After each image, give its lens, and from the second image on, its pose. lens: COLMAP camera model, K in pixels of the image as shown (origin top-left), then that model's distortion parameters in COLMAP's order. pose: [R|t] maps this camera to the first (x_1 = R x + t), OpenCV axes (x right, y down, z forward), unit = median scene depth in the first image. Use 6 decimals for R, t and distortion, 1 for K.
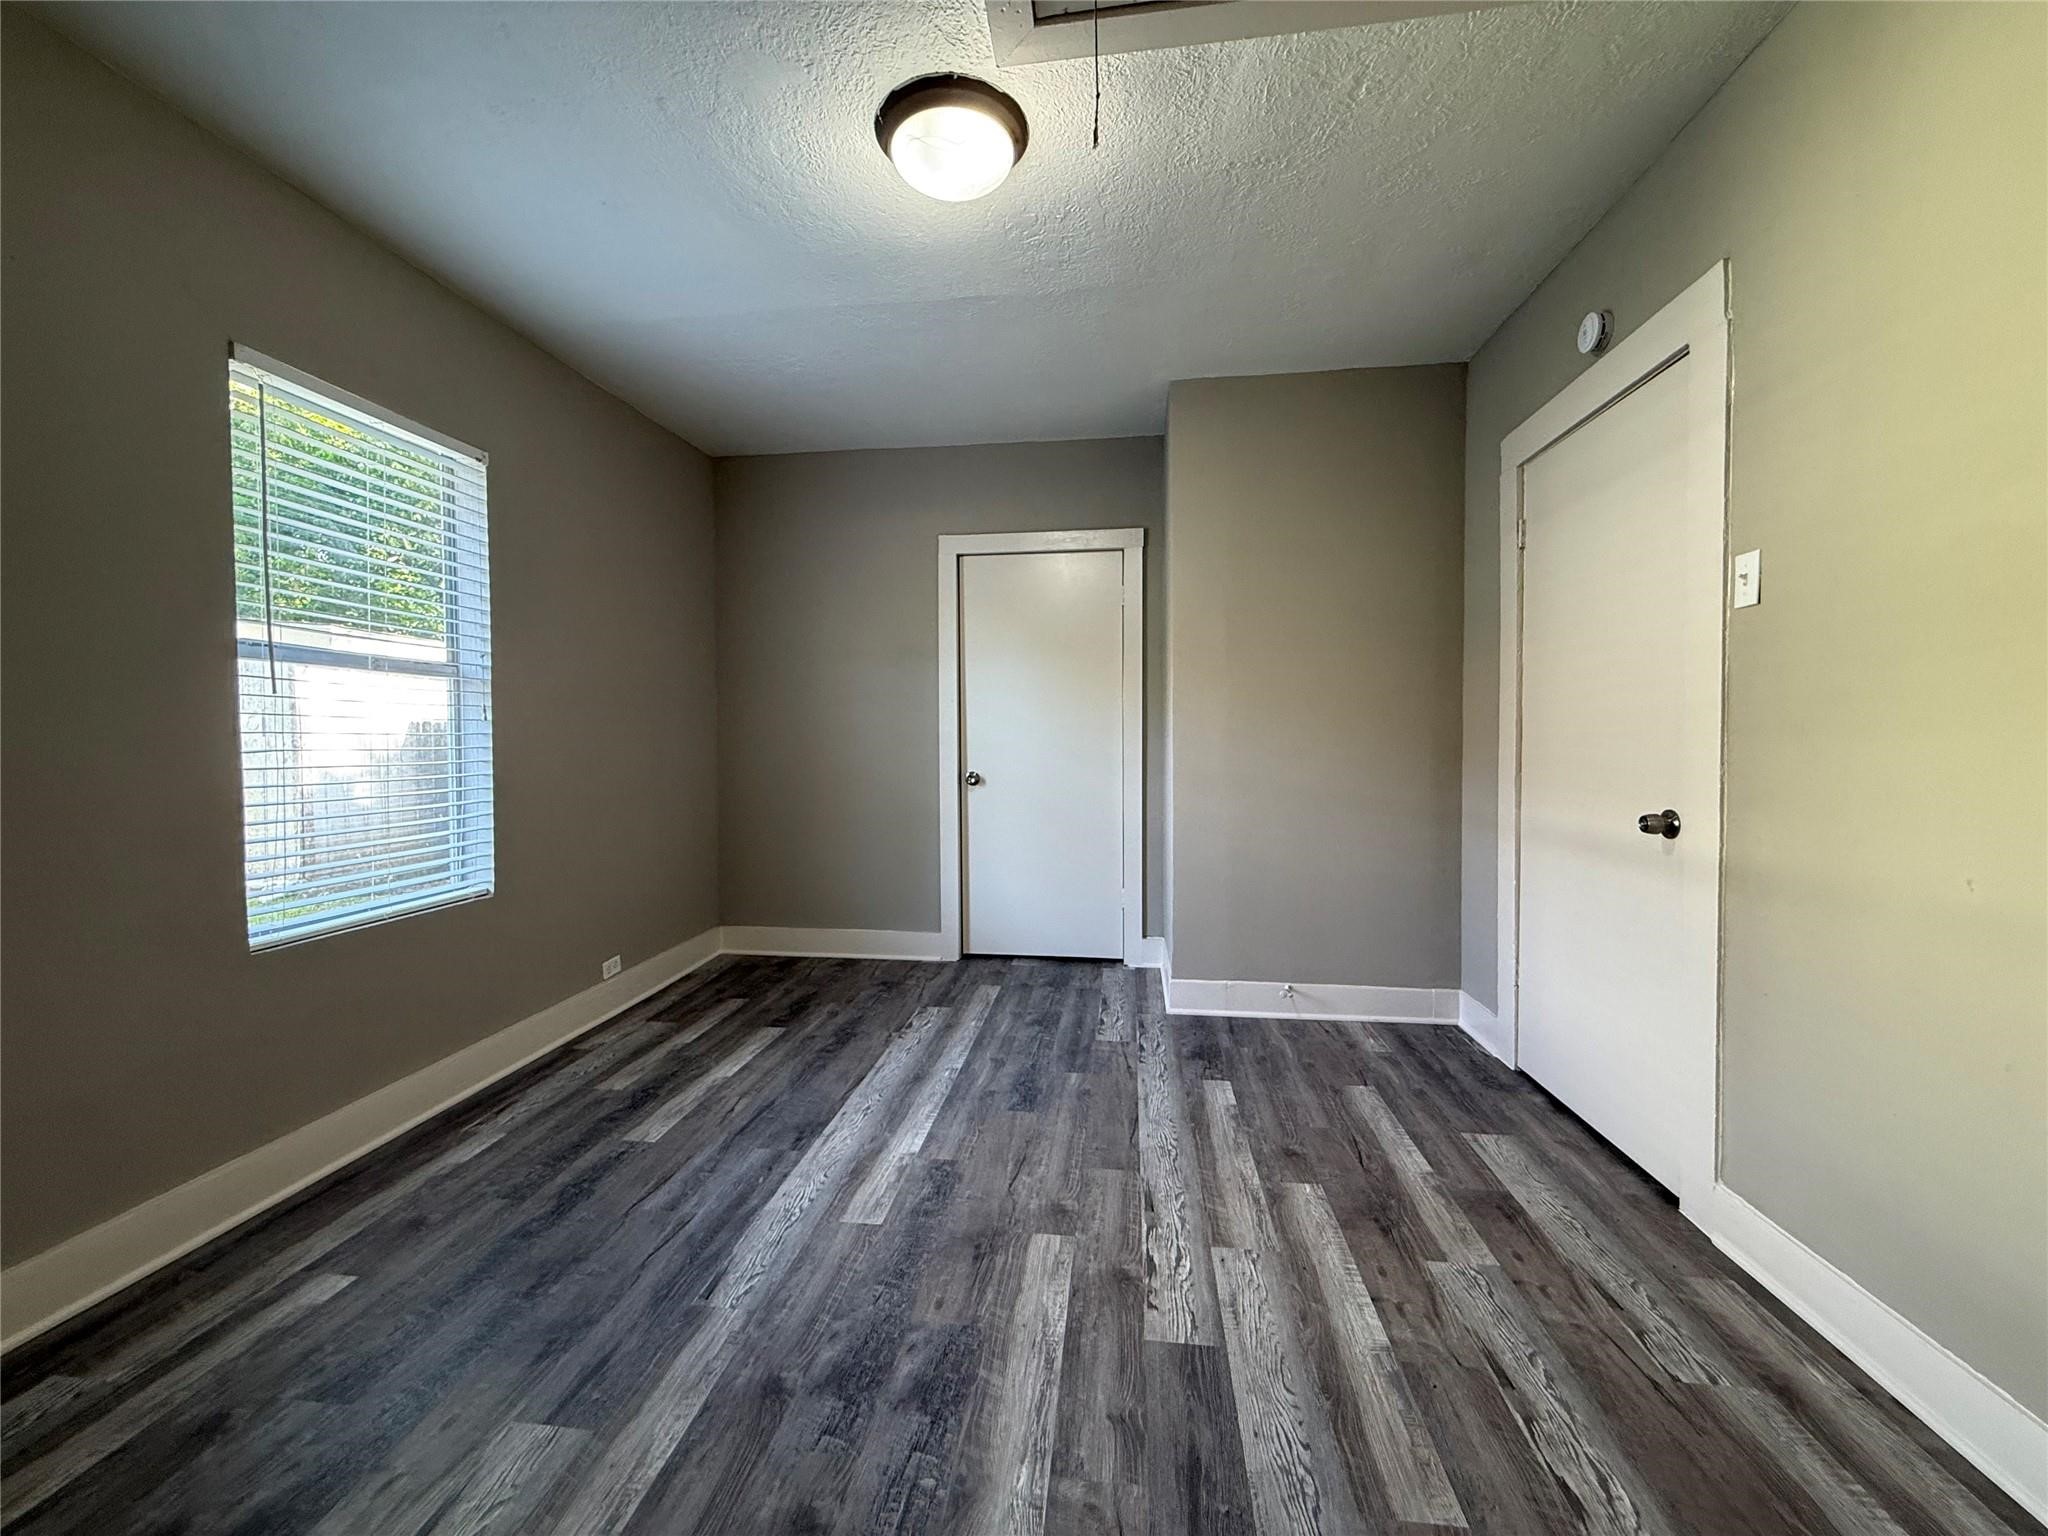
lens RADIAL K [[817.0, 0, 1013.0], [0, 817.0, 769.1], [0, 0, 1]] dist [0.002124, 0.000740]
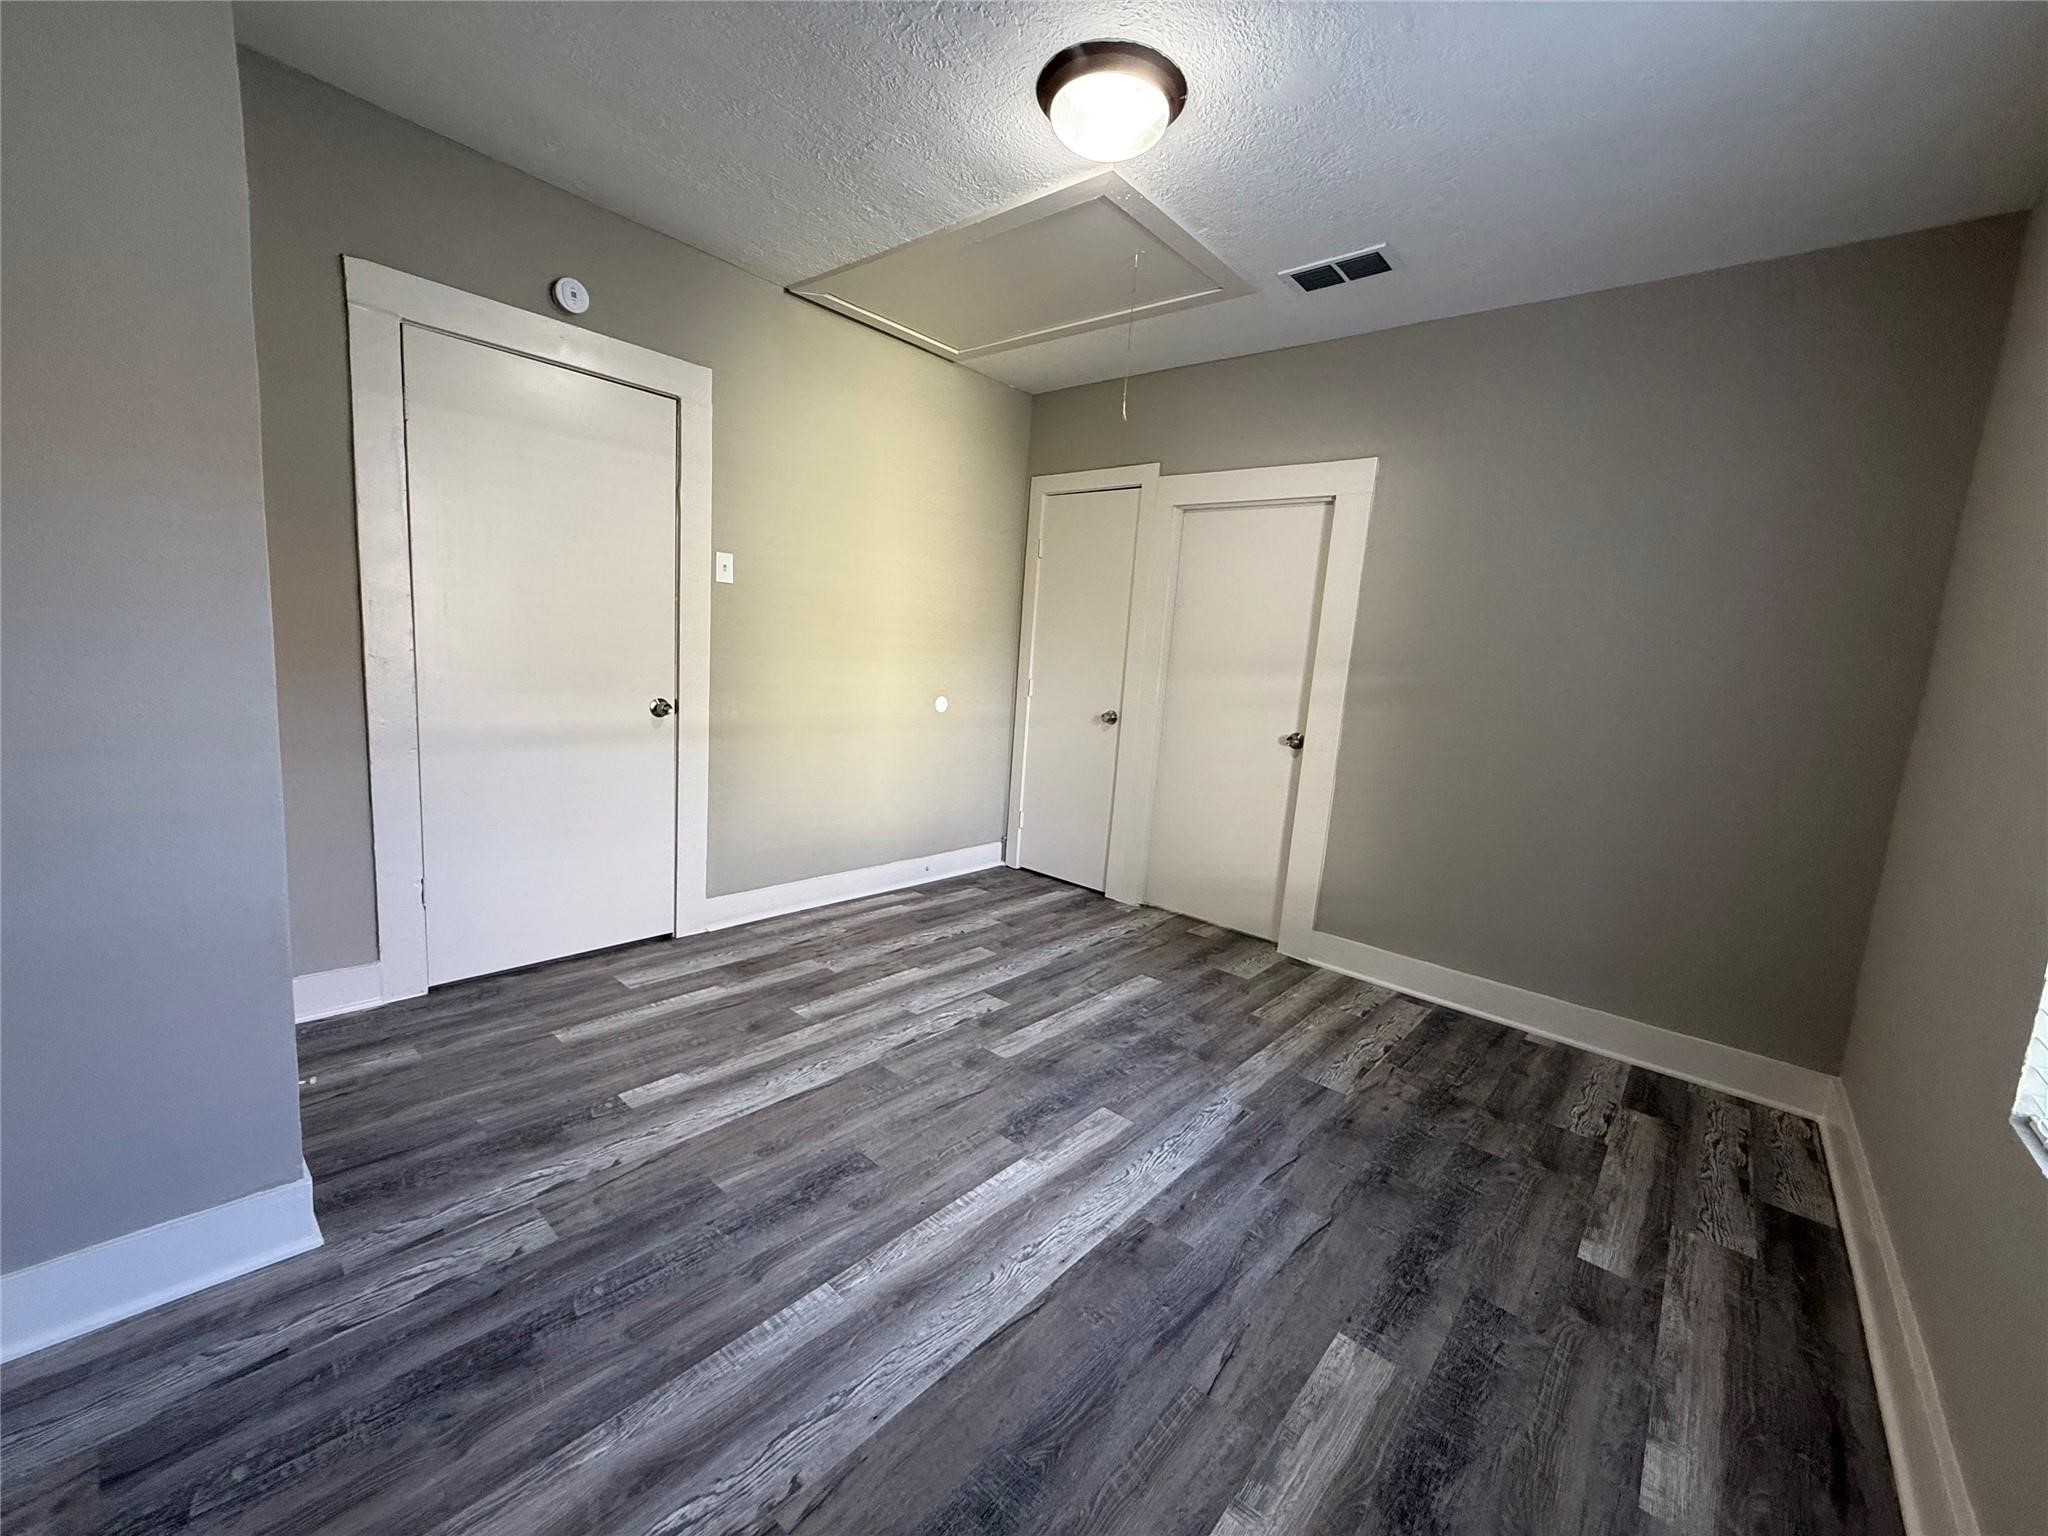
lens RADIAL K [[817.0, 0, 1020.3], [0, 817.0, 769.9], [0, 0, 1]] dist [0.002124, 0.000740]
pose [[-0.834586, -0.130292, 0.535247, -0.562962], [-0.044914, 0.984486, 0.169615, -0.102691], [-0.549043, 0.117518, -0.827491, 1.777202]]
